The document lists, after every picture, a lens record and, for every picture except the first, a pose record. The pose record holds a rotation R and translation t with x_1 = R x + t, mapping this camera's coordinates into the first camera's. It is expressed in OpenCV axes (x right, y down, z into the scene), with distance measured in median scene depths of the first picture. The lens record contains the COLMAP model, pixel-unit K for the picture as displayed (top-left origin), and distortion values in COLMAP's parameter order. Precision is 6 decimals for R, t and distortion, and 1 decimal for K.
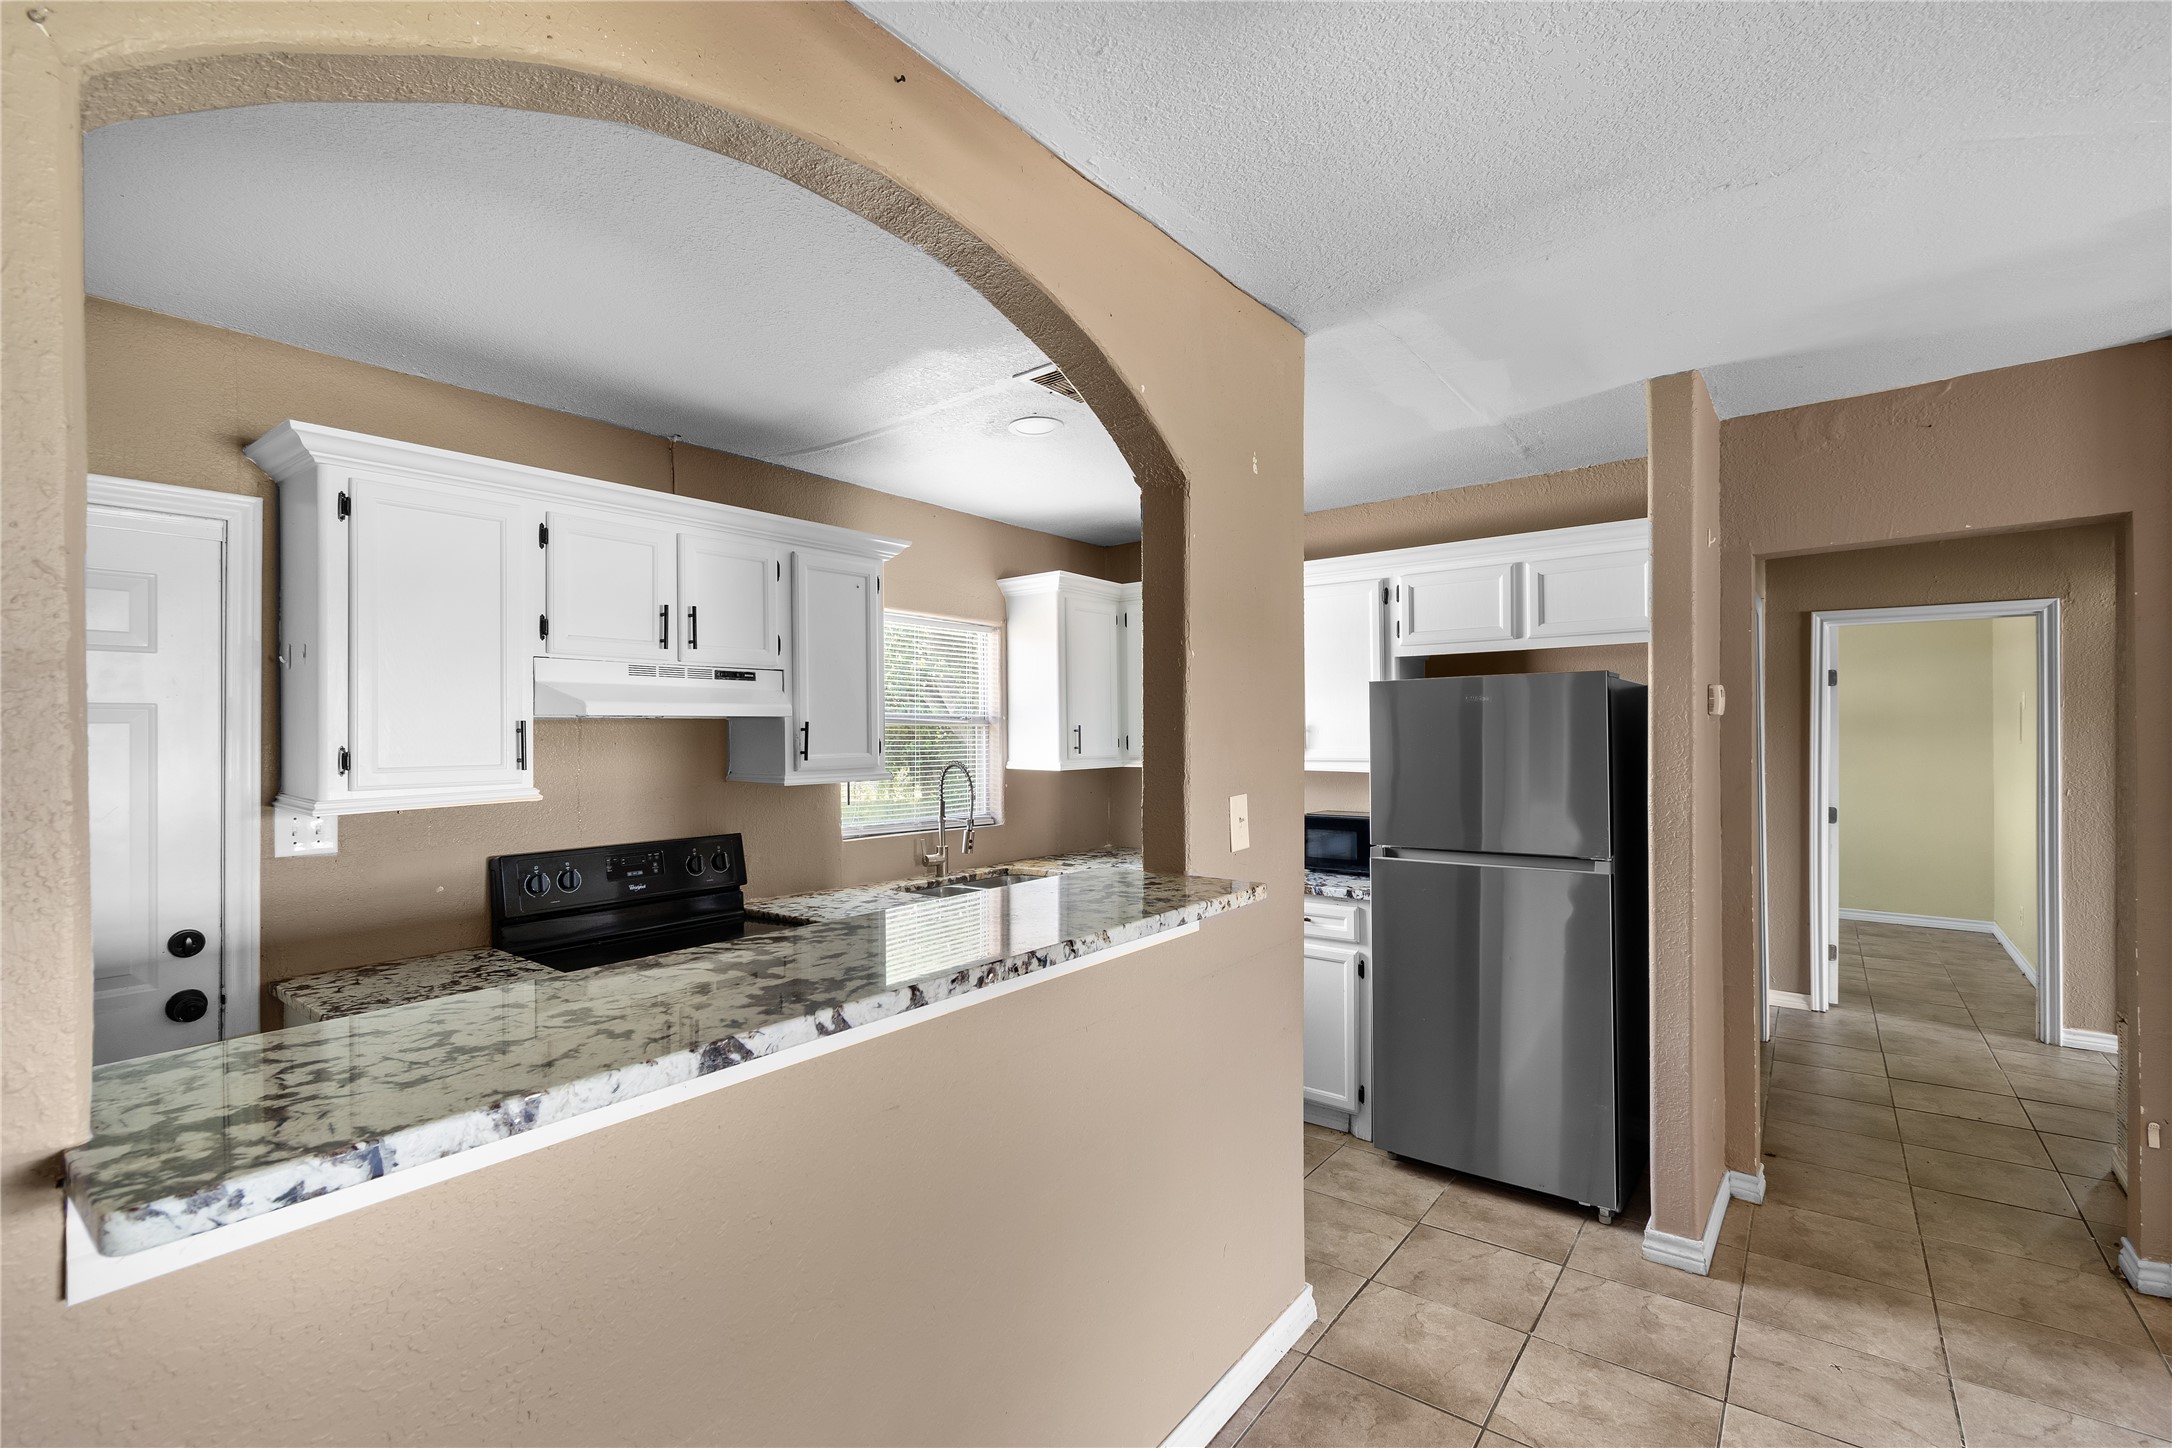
lens RADIAL K [[960.9, 0, 1083.8], [0, 960.9, 729.1], [0, 0, 1]] dist [0.003152, -0.001057]
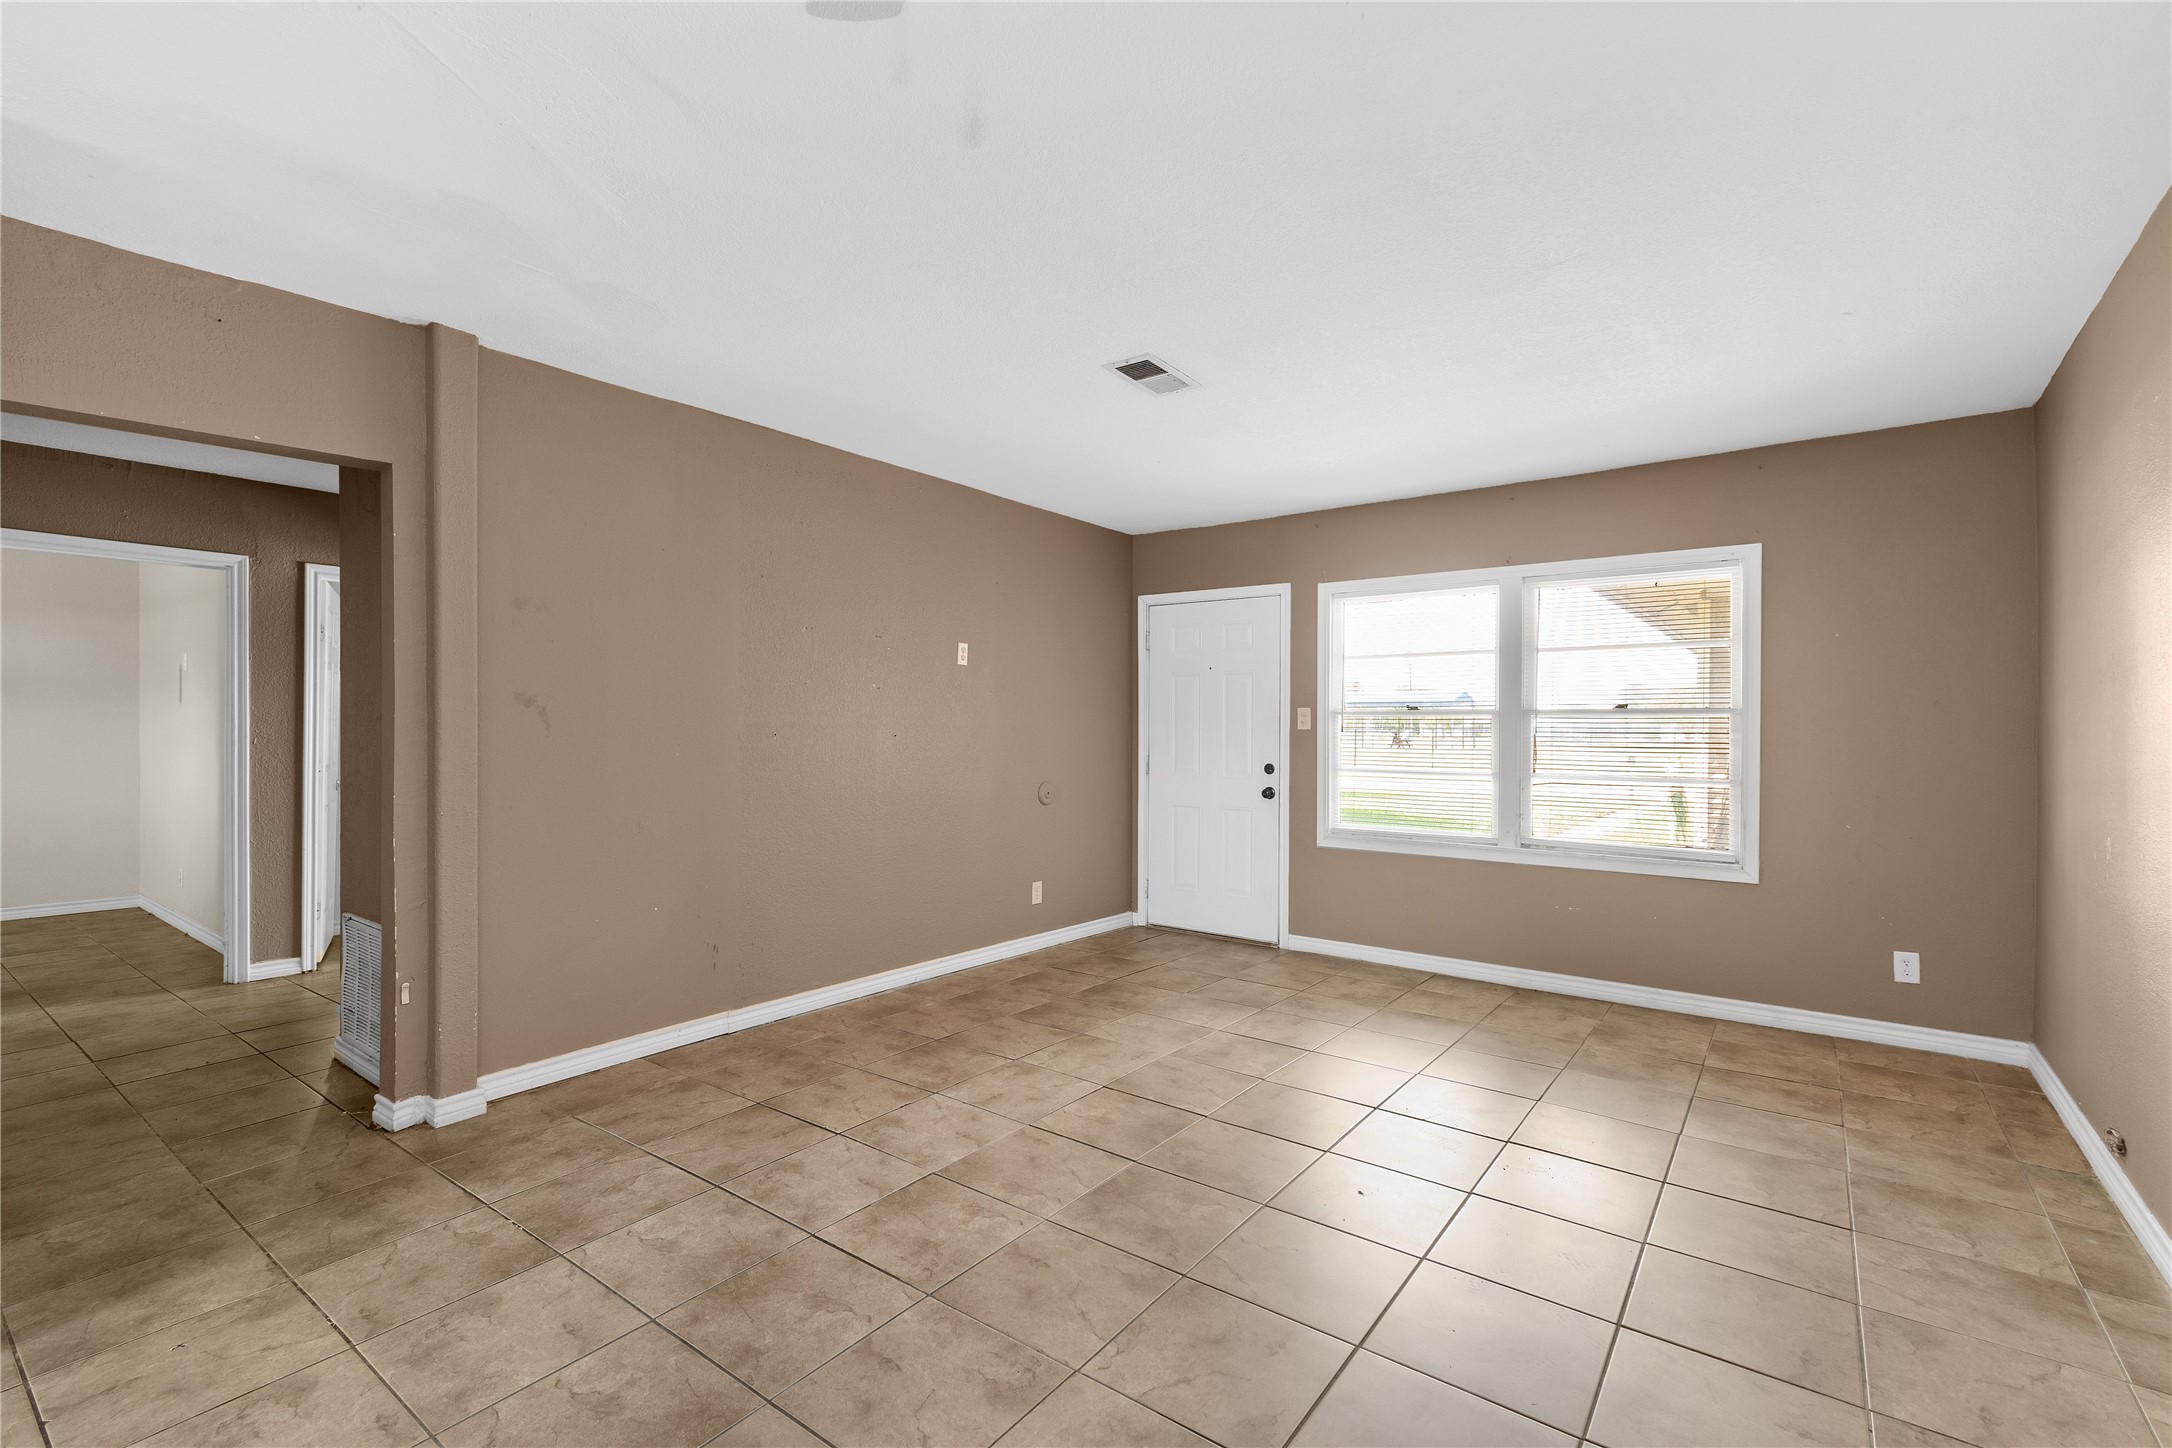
lens RADIAL K [[960.9, 0, 1084.3], [0, 960.9, 725.7], [0, 0, 1]] dist [0.003152, -0.001057]
pose [[-0.011117, 0.006526, 0.999917, -0.072727], [-0.001342, 0.999978, -0.006541, 0.083927], [-0.999937, -0.001415, -0.011108, 0.150801]]
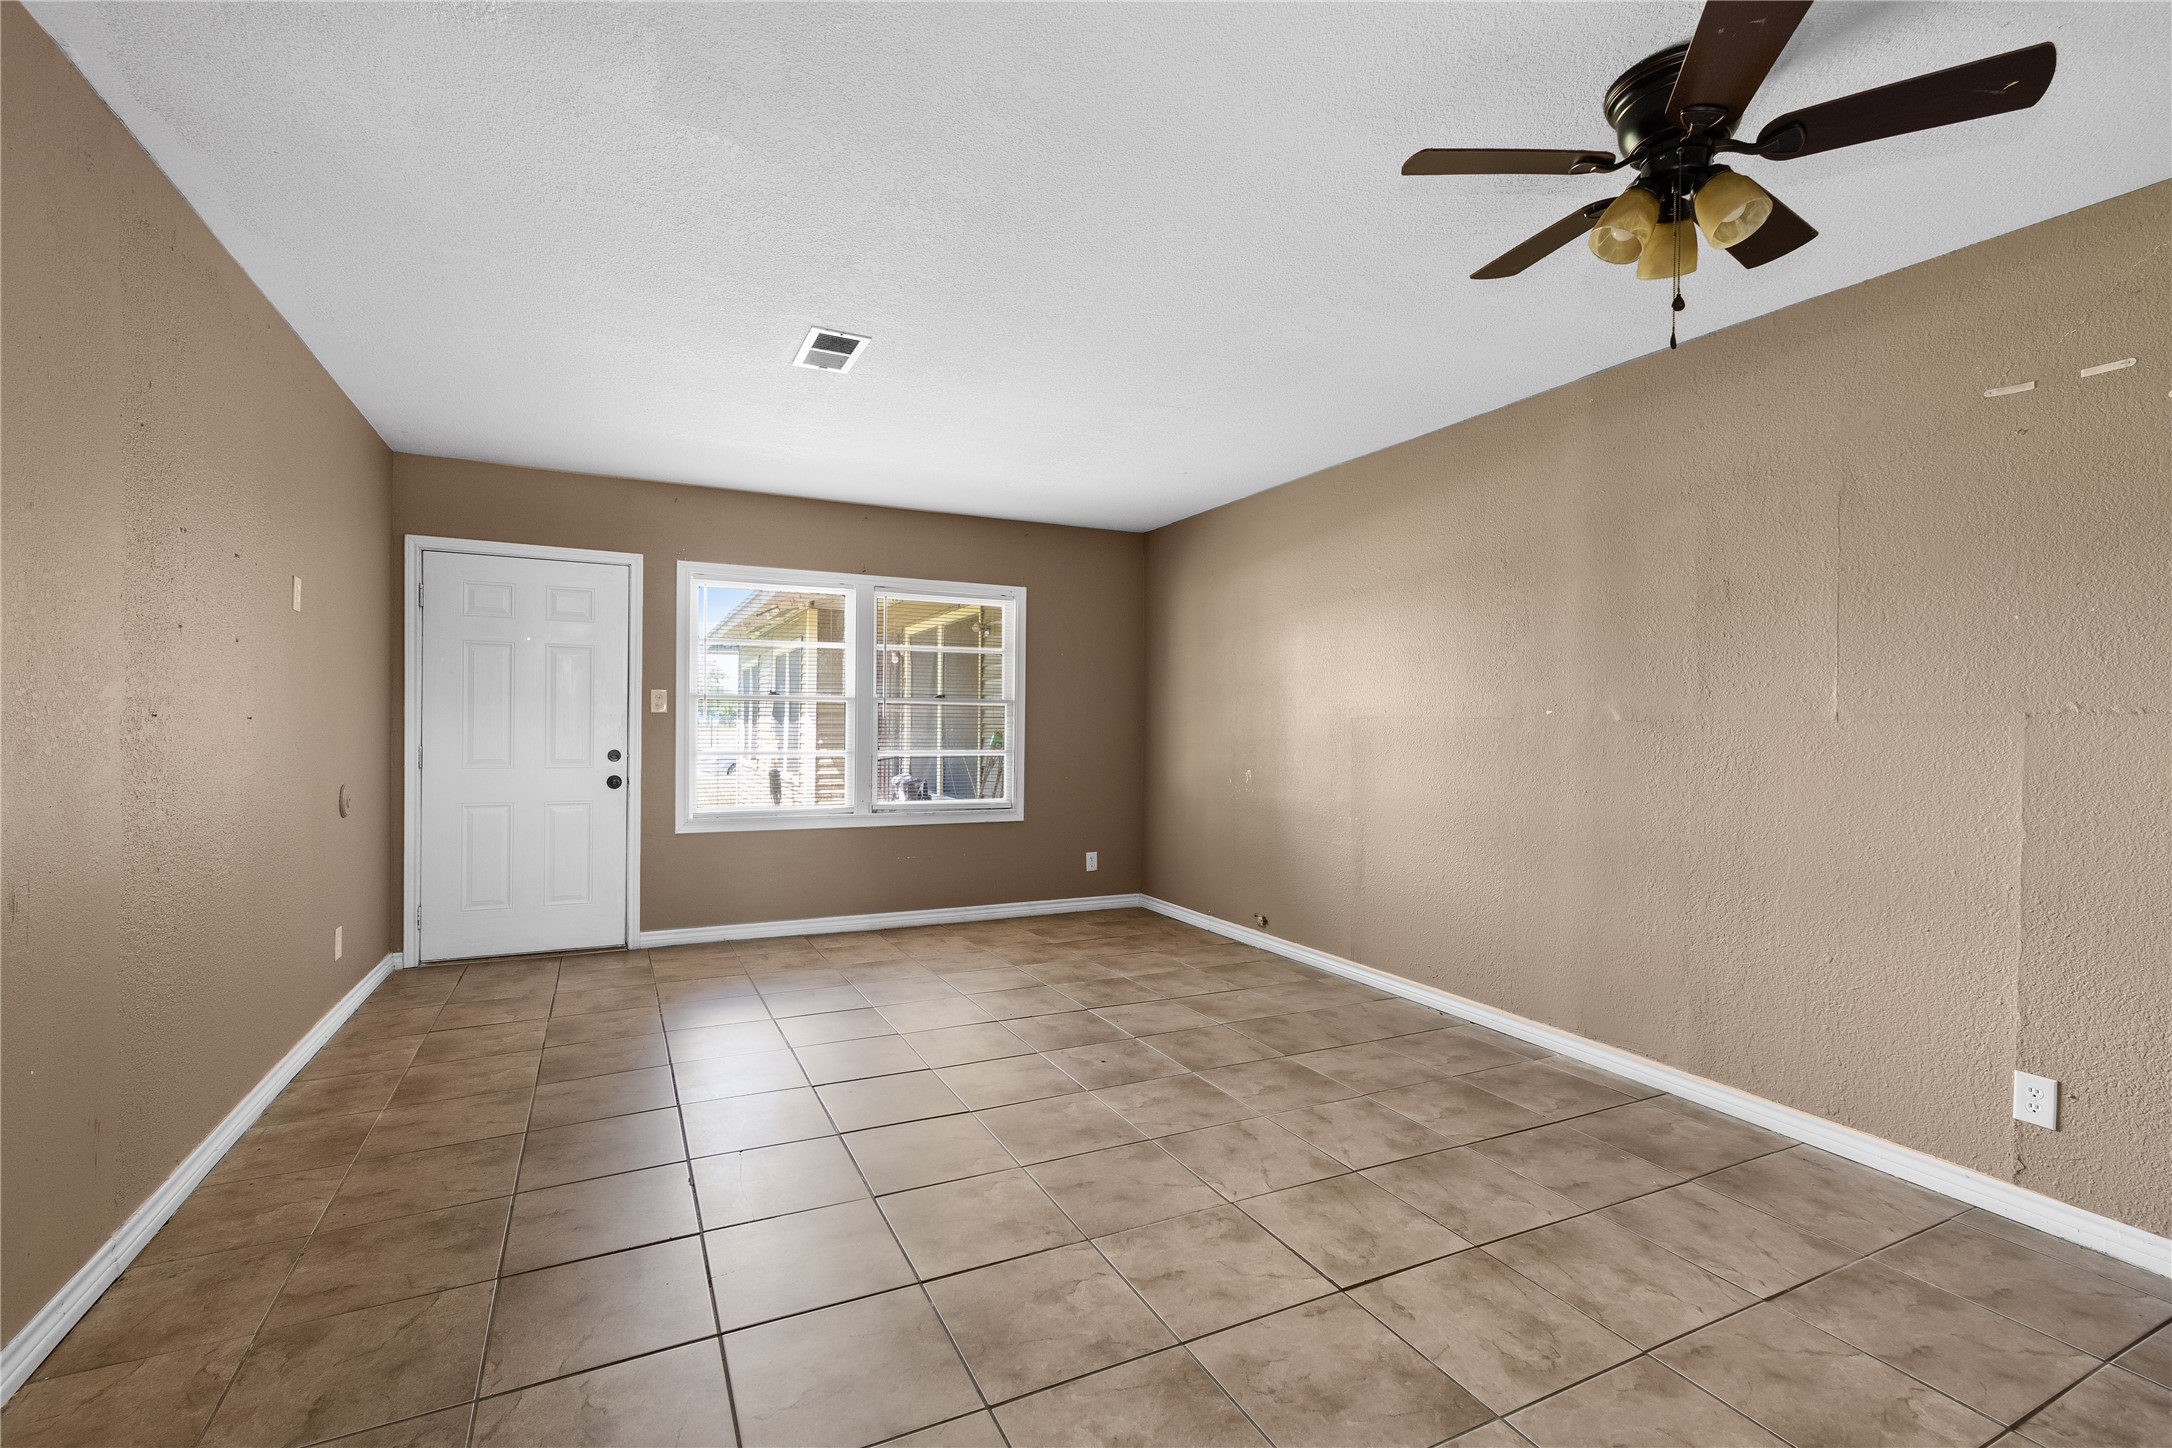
lens RADIAL K [[960.9, 0, 1081.8], [0, 960.9, 728.9], [0, 0, 1]] dist [0.003152, -0.001057]
pose [[-0.899244, -0.009251, 0.437351, 0.313354], [-0.005110, 0.999930, 0.010645, 0.086092], [-0.437419, 0.007337, -0.899228, 0.936999]]
